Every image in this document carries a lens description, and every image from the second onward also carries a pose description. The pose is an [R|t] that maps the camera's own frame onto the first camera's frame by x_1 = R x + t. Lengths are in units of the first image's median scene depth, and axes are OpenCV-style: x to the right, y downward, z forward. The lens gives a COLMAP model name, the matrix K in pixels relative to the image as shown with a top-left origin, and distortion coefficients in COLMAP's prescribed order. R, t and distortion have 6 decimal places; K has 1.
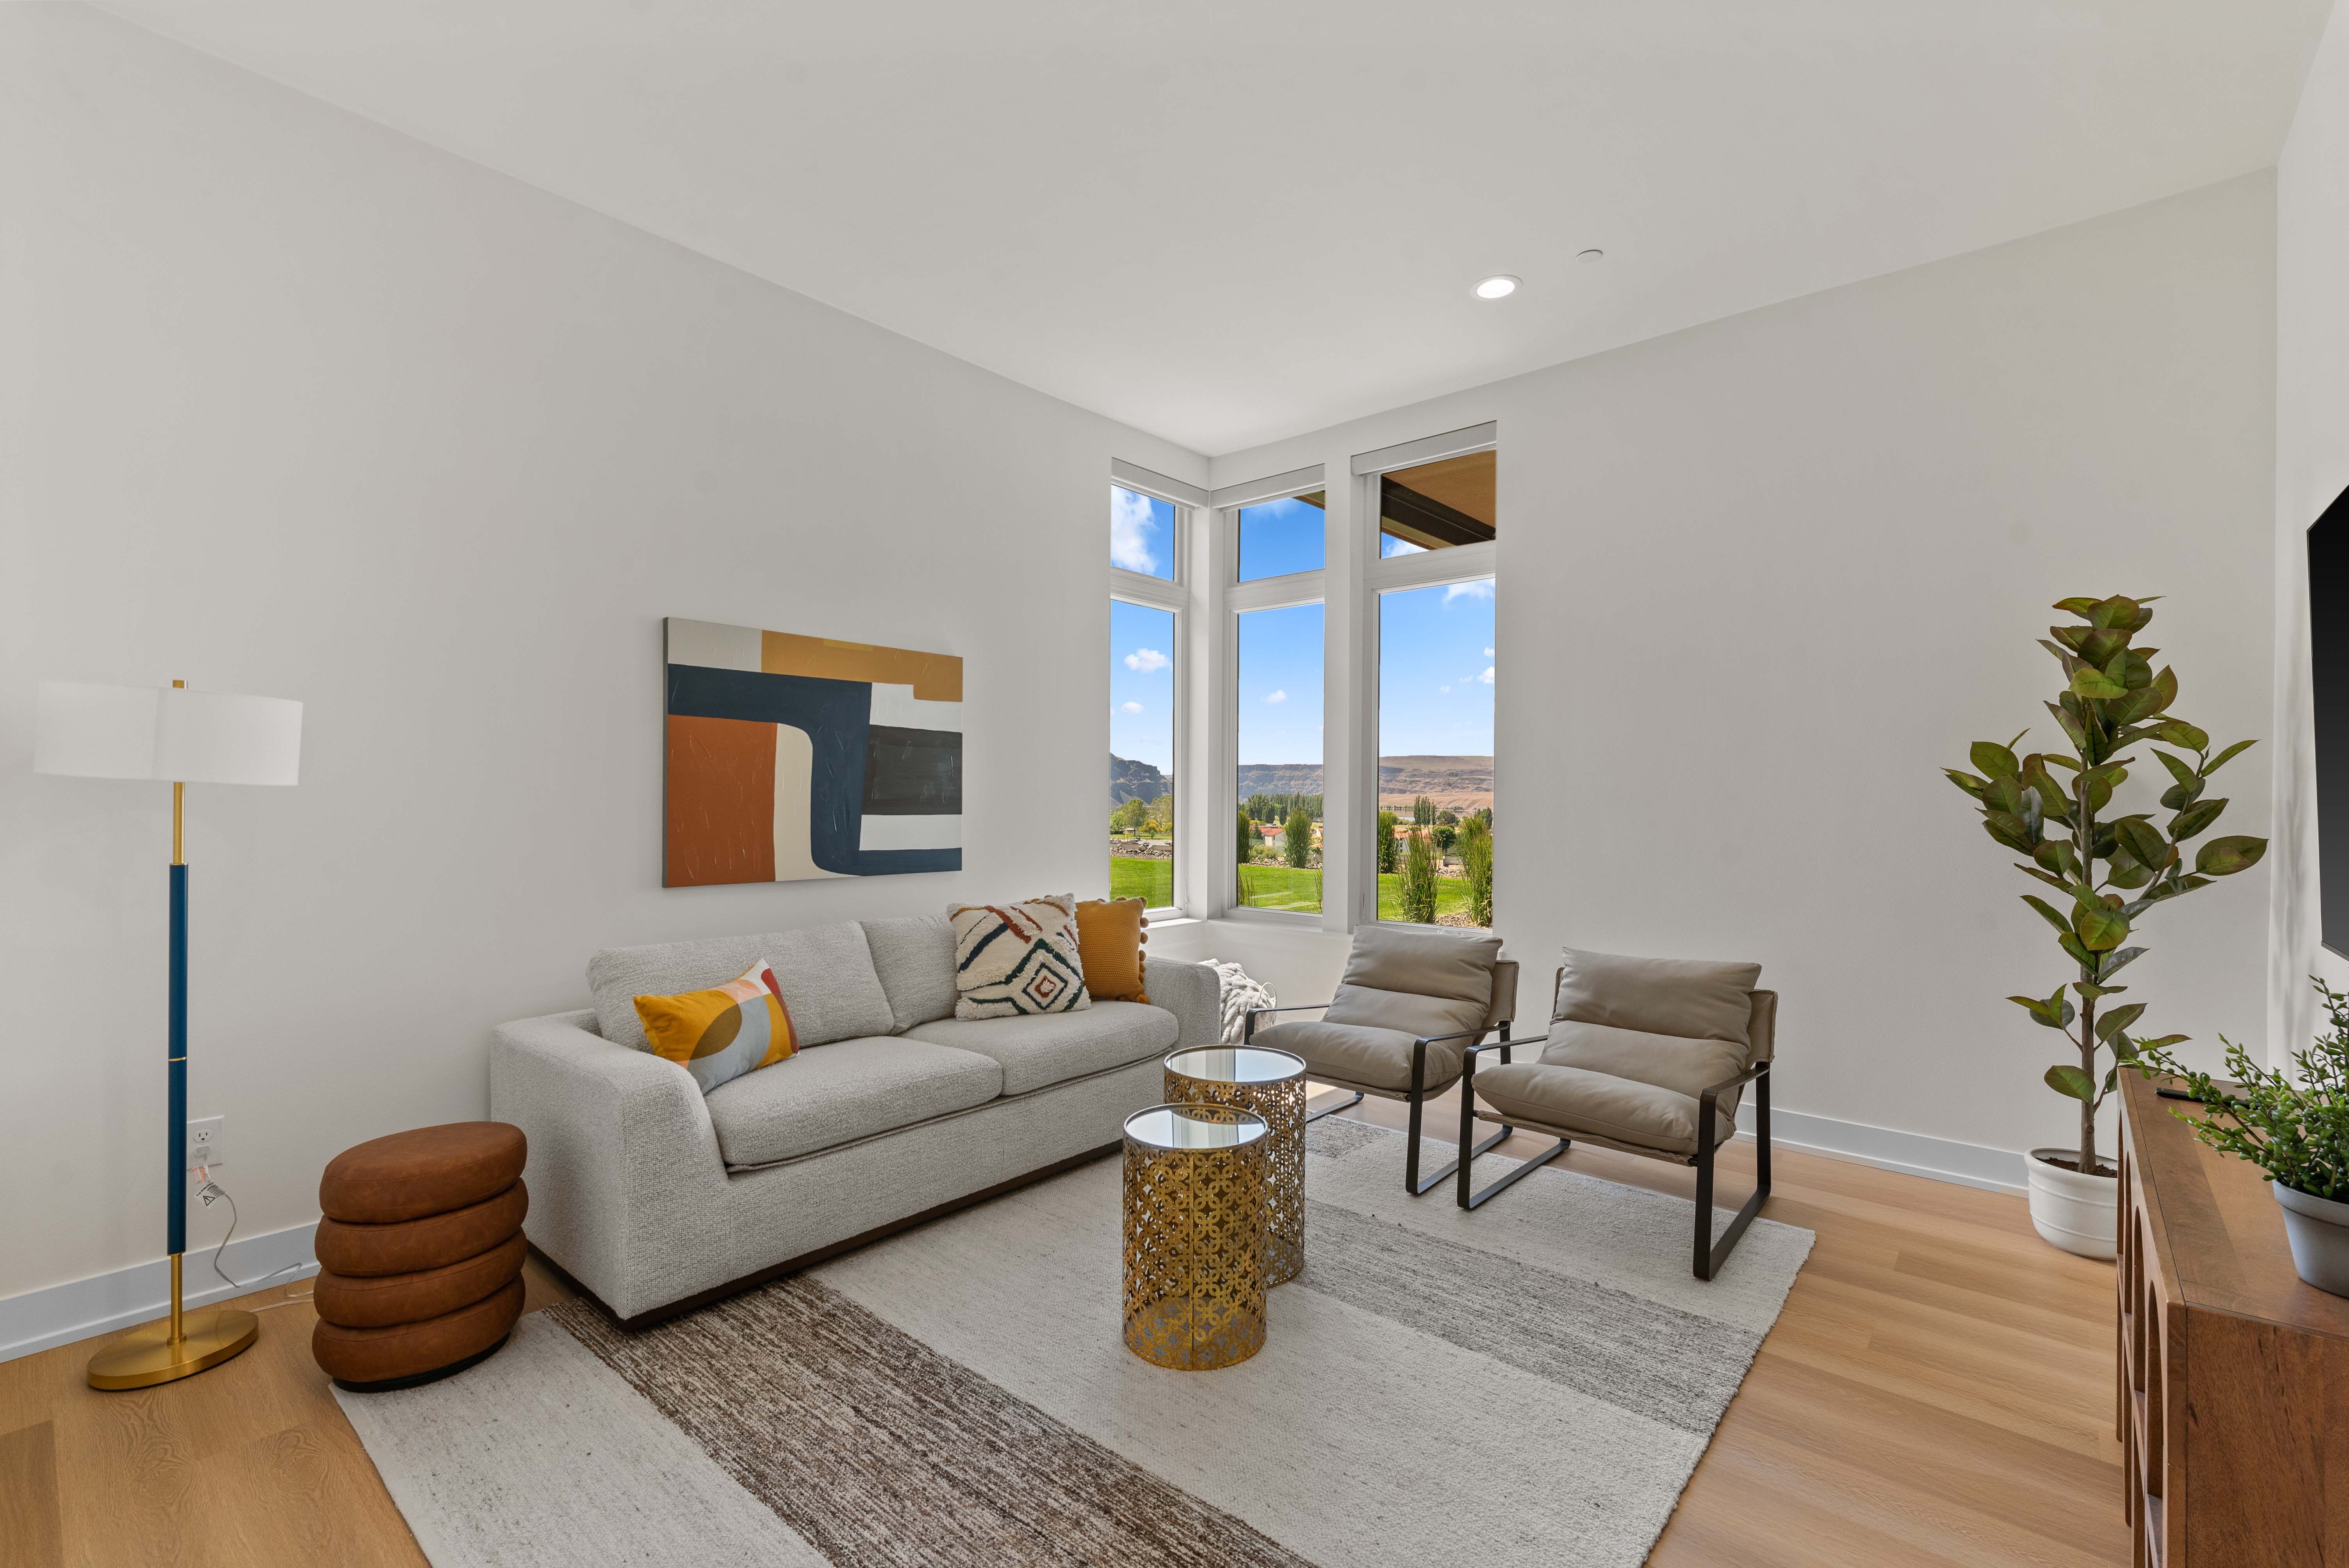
lens RADIAL K [[1022.5, 0, 1175.5], [0, 1022.5, 795.1], [0, 0, 1]] dist [-0.001545, 0.001422]
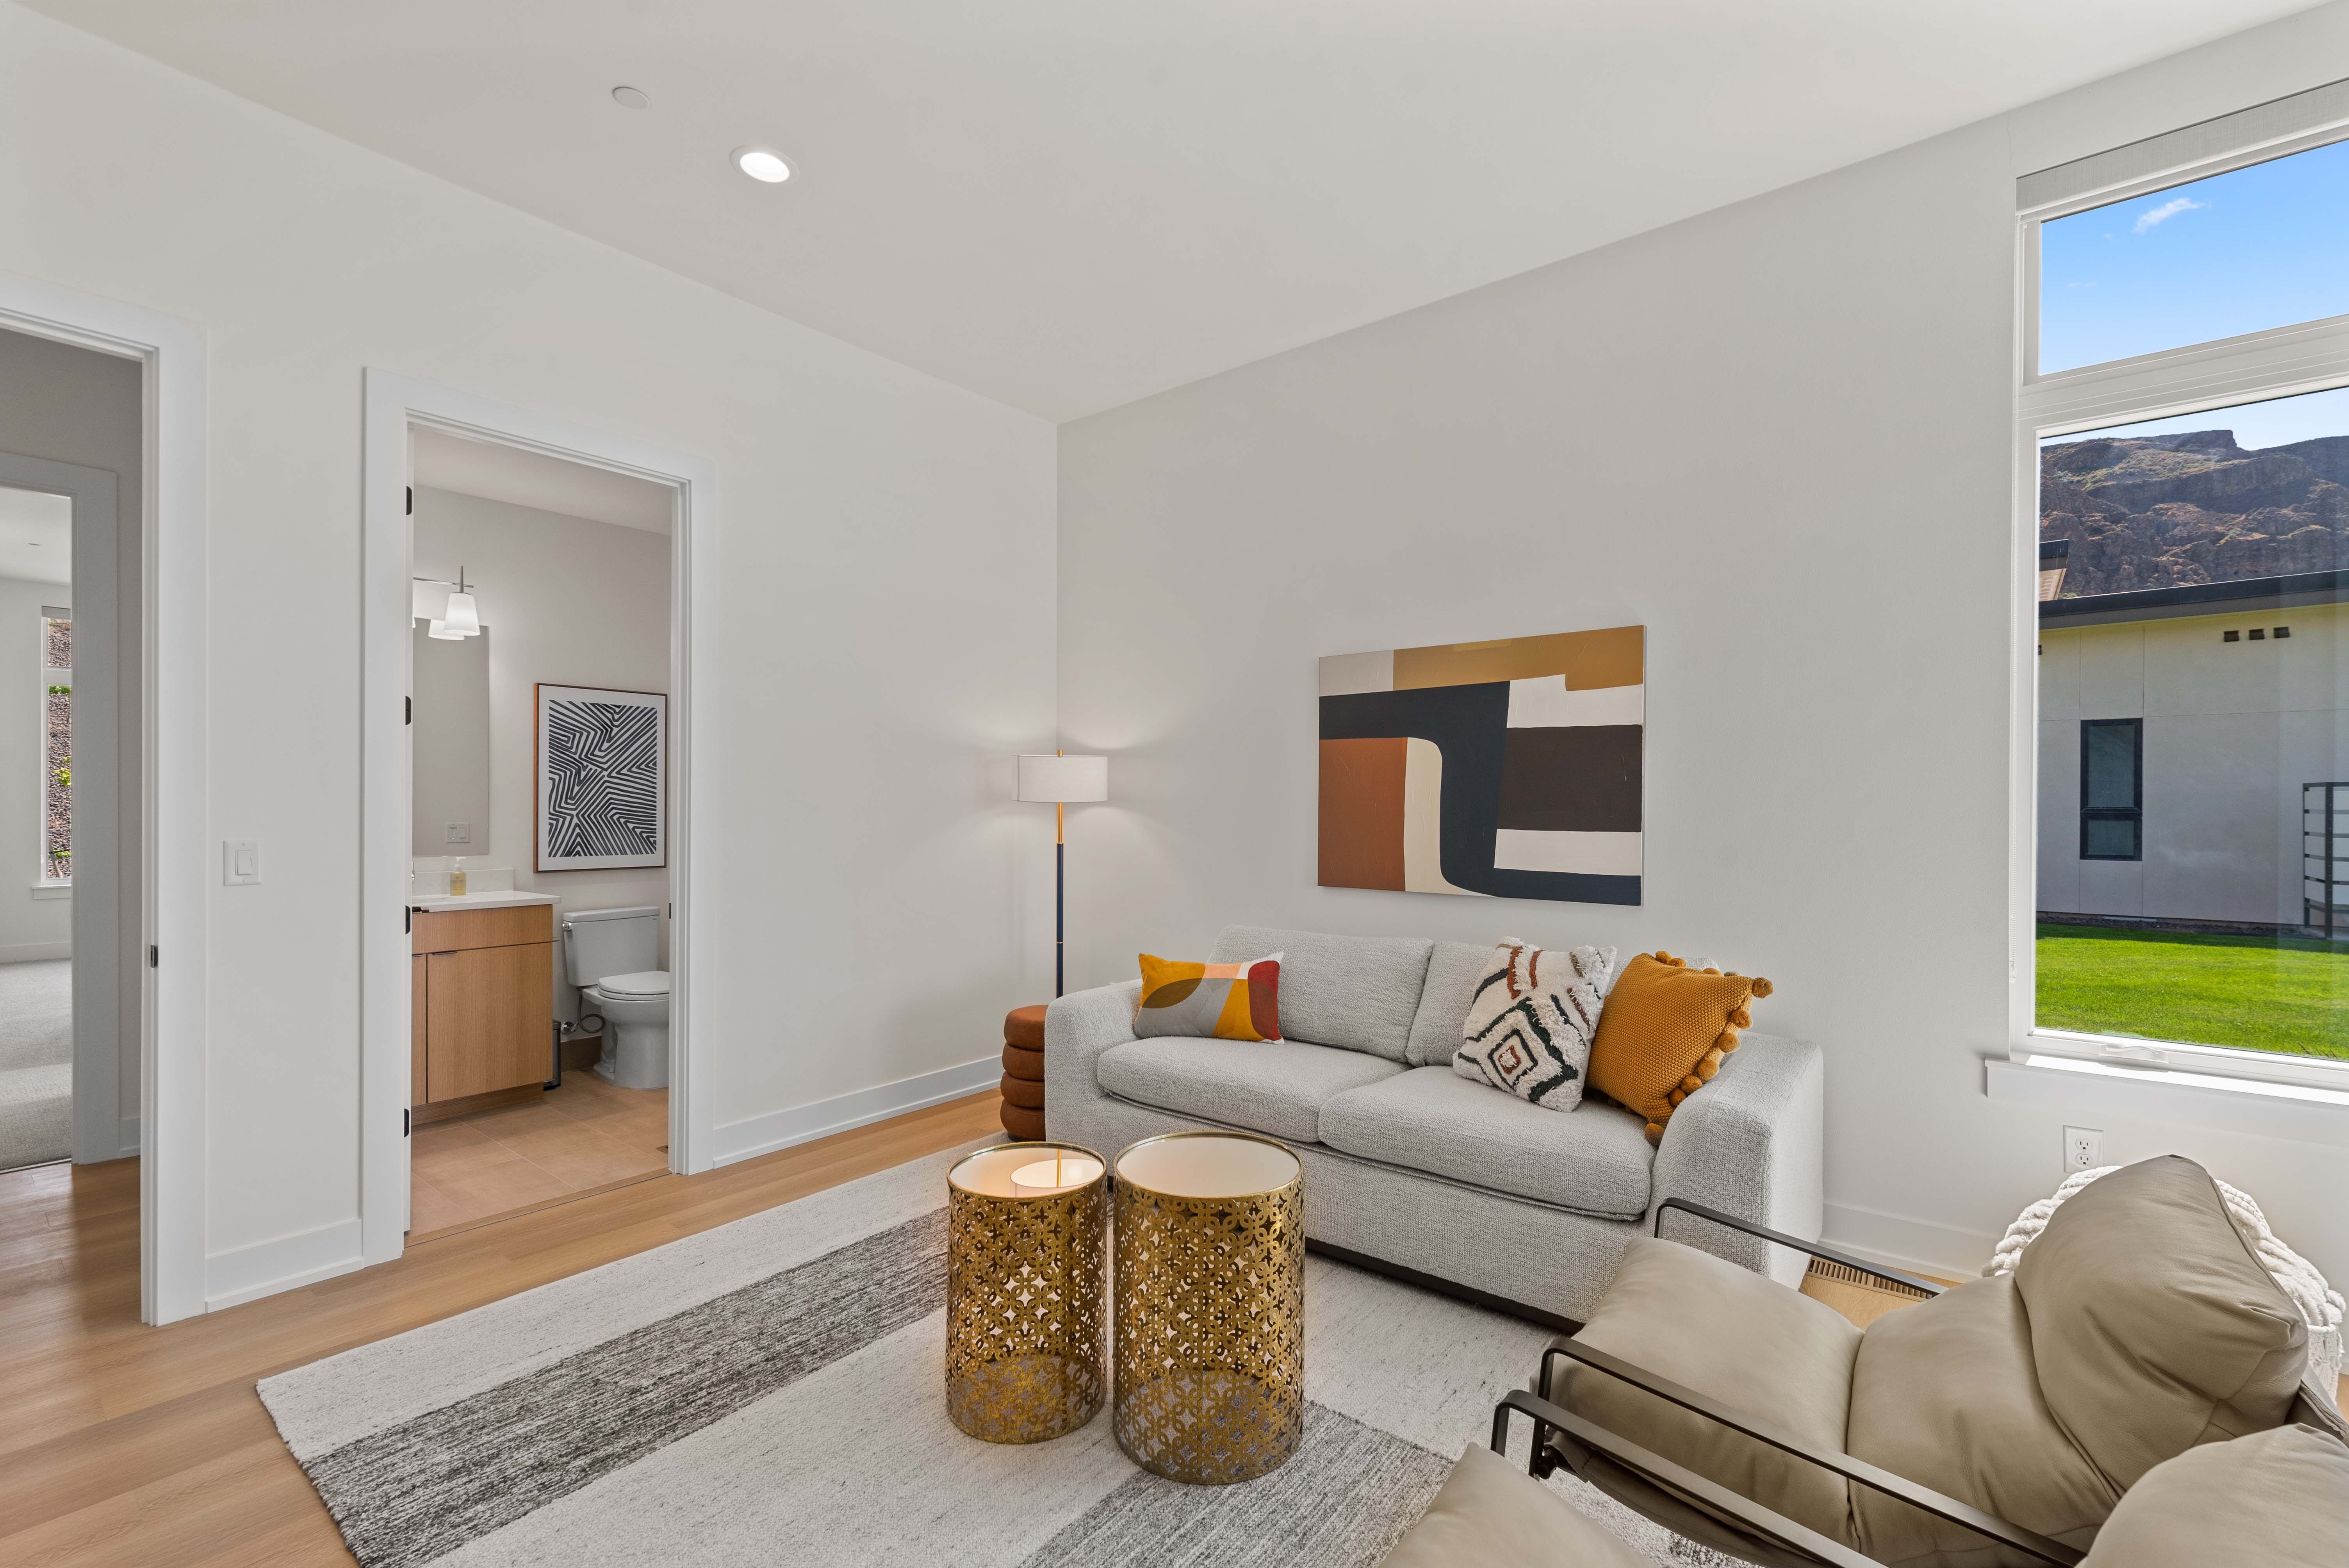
lens RADIAL K [[1022.5, 0, 1183.6], [0, 1022.5, 790.5], [0, 0, 1]] dist [-0.001545, 0.001422]
pose [[0.037231, -0.018136, -0.999142, 1.194125], [0.002422, 0.999834, -0.018058, 0.002240], [0.999304, -0.001747, 0.037268, 1.399711]]
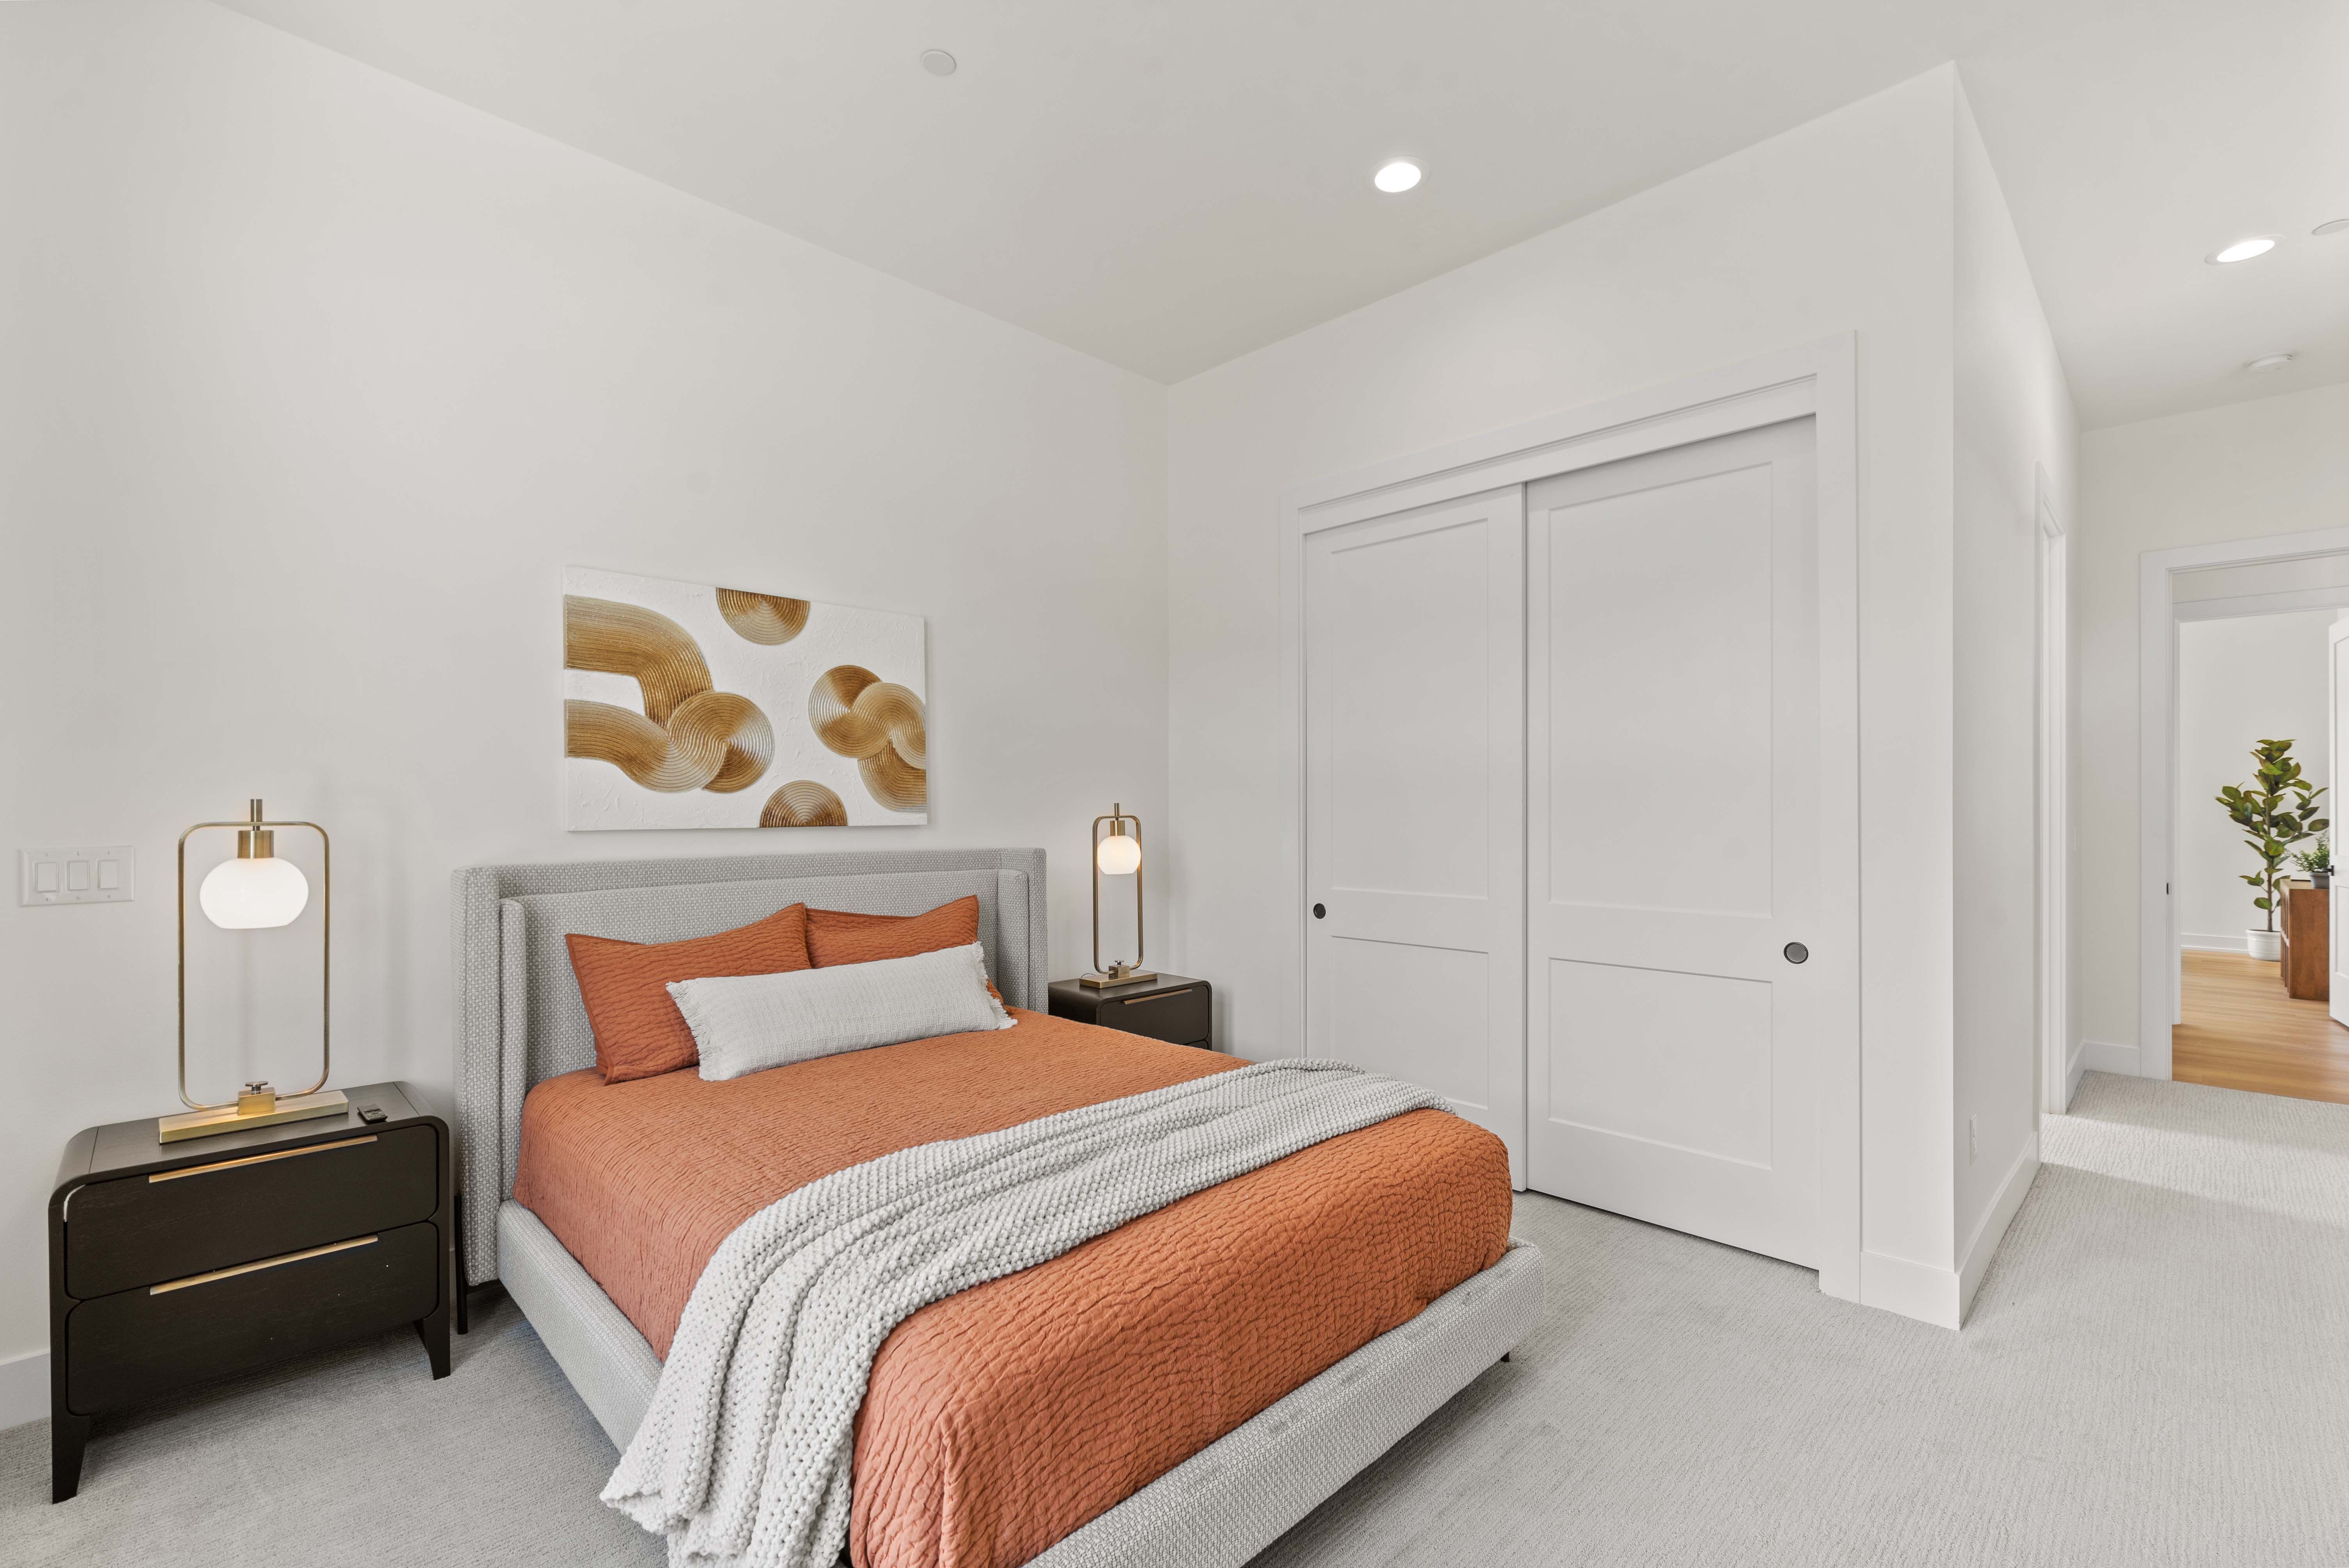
lens RADIAL K [[1022.5, 0, 1186.6], [0, 1022.5, 796.4], [0, 0, 1]] dist [-0.001545, 0.001422]
pose [[0.997243, -0.005289, -0.074023, -1.919802], [0.005038, 0.999981, -0.003579, -0.030499], [0.074040, 0.003196, 0.997250, -2.083404]]
